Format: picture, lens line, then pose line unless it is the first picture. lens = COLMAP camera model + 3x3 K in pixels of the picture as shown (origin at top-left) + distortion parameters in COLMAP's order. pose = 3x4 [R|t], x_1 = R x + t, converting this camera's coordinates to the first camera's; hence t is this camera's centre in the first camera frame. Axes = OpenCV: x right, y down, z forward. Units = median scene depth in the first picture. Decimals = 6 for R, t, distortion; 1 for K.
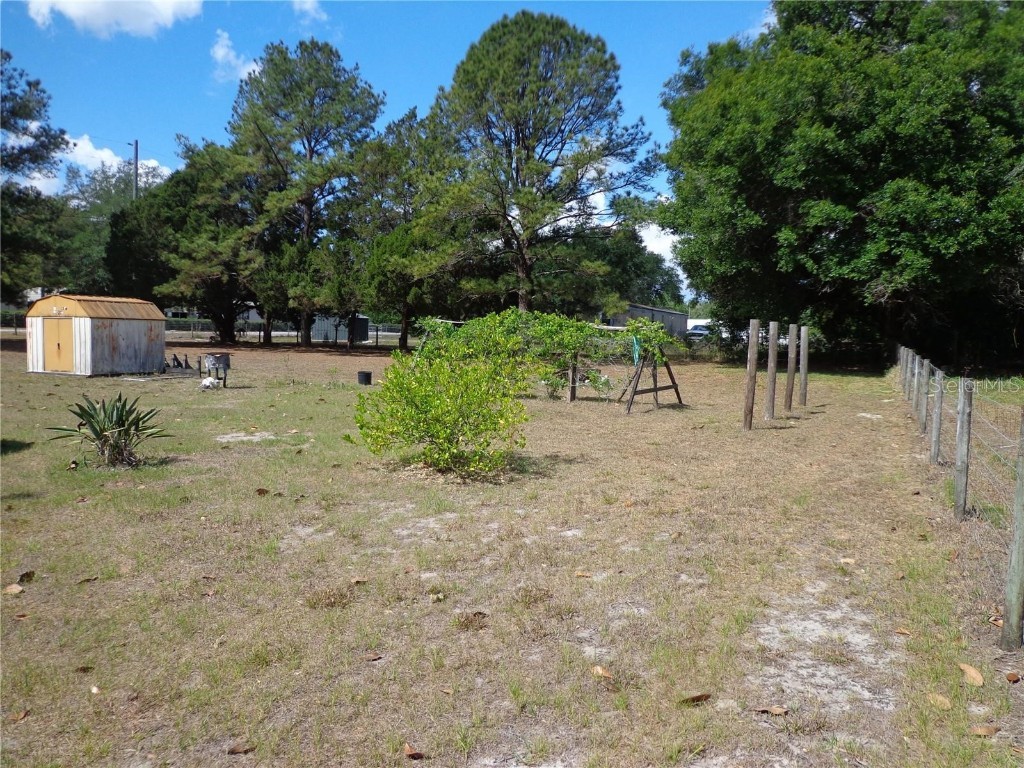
lens RADIAL K [[759.9, 0, 521.2], [0, 759.9, 378.5], [0, 0, 1]] dist [0.000644, 0.025156]
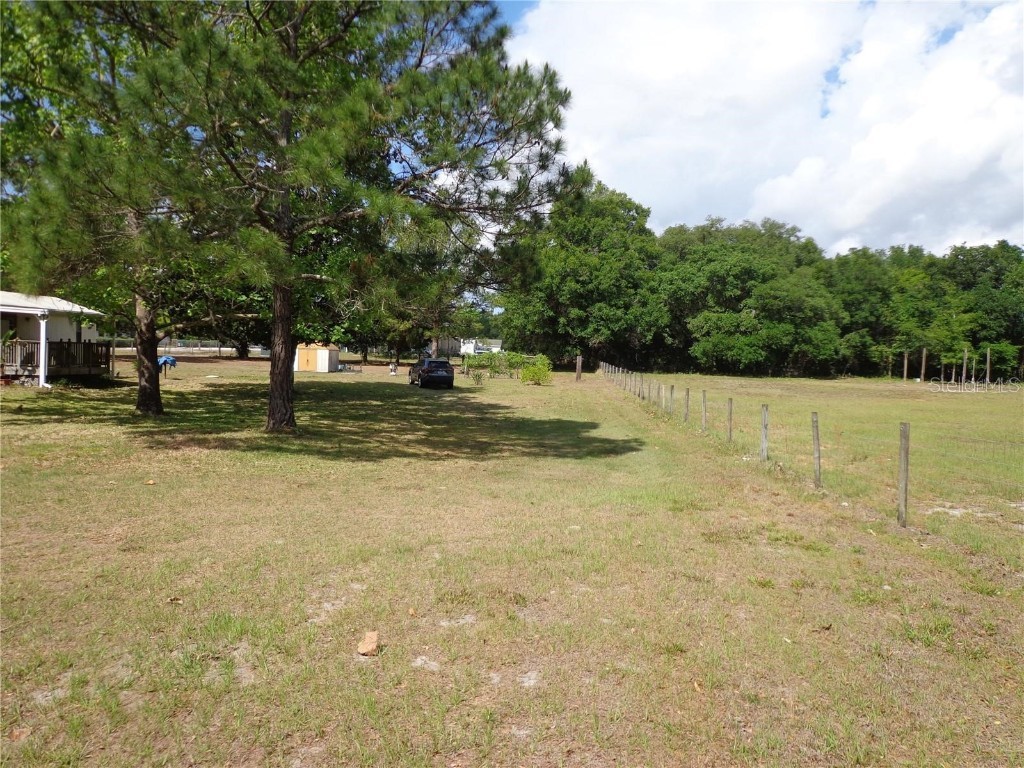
lens RADIAL K [[773.3, 0, 512.0], [0, 773.3, 369.7], [0, 0, 1]] dist [-0.004496, 0.038705]
pose [[0.928977, 0.002314, 0.370129, -0.863059], [0.008661, 0.999571, -0.027990, 0.064342], [-0.370035, 0.029208, 0.928558, -1.525379]]
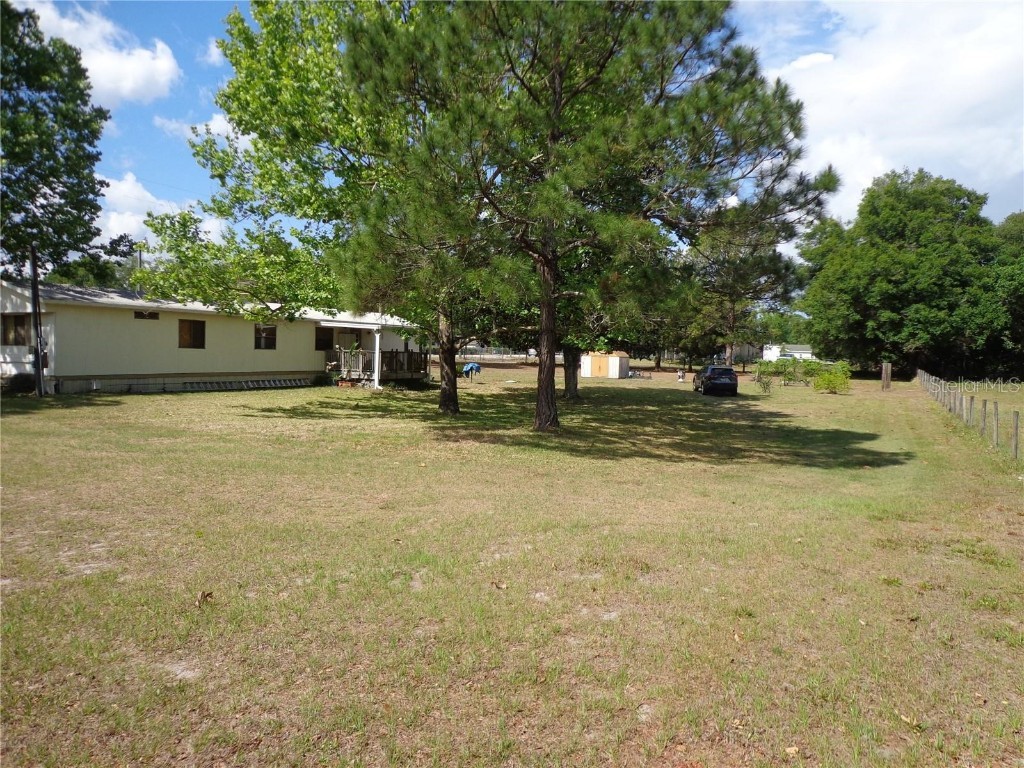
lens RADIAL K [[773.3, 0, 512.0], [0, 773.3, 369.7], [0, 0, 1]] dist [-0.004496, 0.038705]
pose [[0.999867, 0.009521, -0.013208, -0.821130], [-0.009986, 0.999315, -0.035638, 0.065014], [0.012860, 0.035765, 0.999277, -1.594458]]
